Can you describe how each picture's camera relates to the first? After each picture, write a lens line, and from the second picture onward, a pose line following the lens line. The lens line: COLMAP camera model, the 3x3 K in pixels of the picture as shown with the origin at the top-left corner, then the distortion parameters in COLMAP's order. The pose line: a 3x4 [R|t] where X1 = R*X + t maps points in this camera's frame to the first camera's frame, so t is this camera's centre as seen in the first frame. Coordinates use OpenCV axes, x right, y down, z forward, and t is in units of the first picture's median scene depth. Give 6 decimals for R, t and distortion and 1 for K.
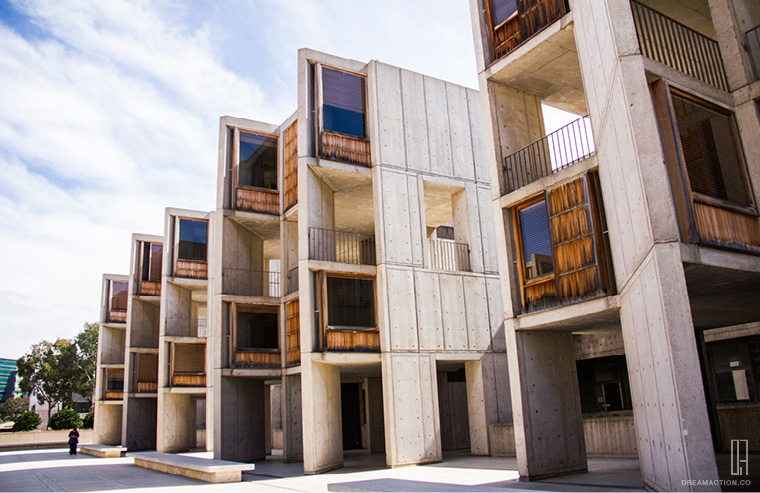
lens RADIAL K [[633.1, 0, 387.4], [0, 633.1, 228.4], [0, 0, 1]] dist [-0.199477, 0.162436]
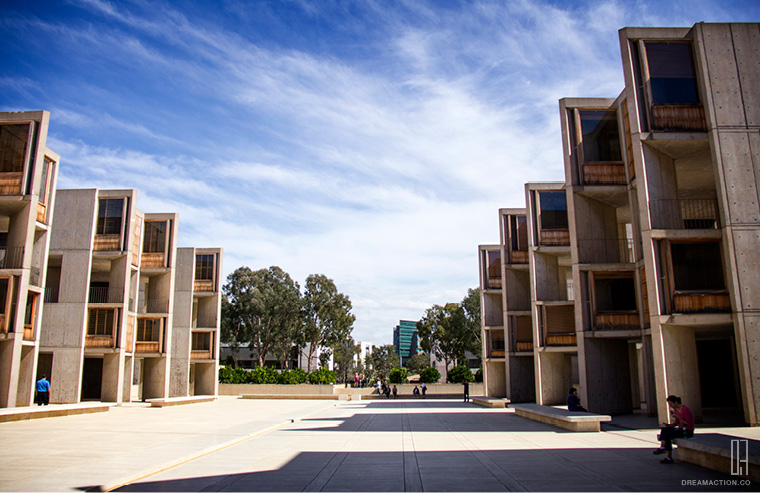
lens RADIAL K [[633.1, 0, 374.3], [0, 633.1, 242.4], [0, 0, 1]] dist [-0.199477, 0.162436]
pose [[0.819464, -0.077064, -0.567926, 0.068081], [0.130595, 0.989958, 0.054105, -0.041487], [0.558053, -0.118506, 0.821300, -0.106272]]
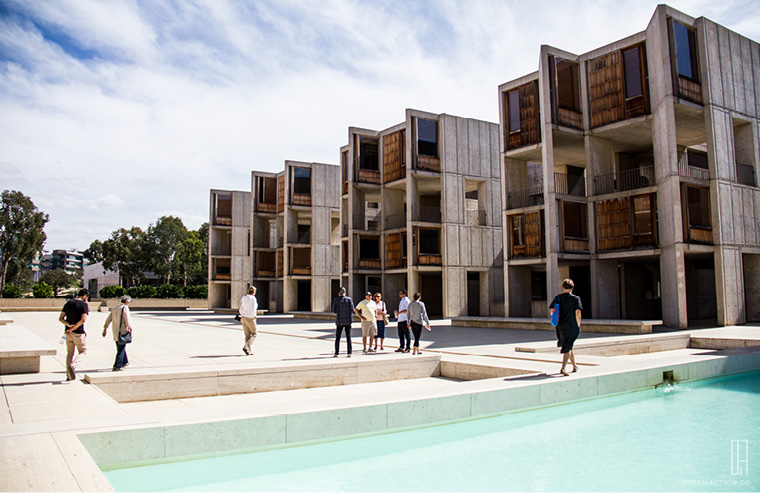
lens RADIAL K [[633.1, 0, 389.0], [0, 633.1, 221.2], [0, 0, 1]] dist [-0.199477, 0.162436]
pose [[0.998577, 0.047064, 0.025060, -0.218520], [-0.050667, 0.983969, 0.170989, -0.265505], [-0.016610, -0.172016, 0.984954, -0.921809]]
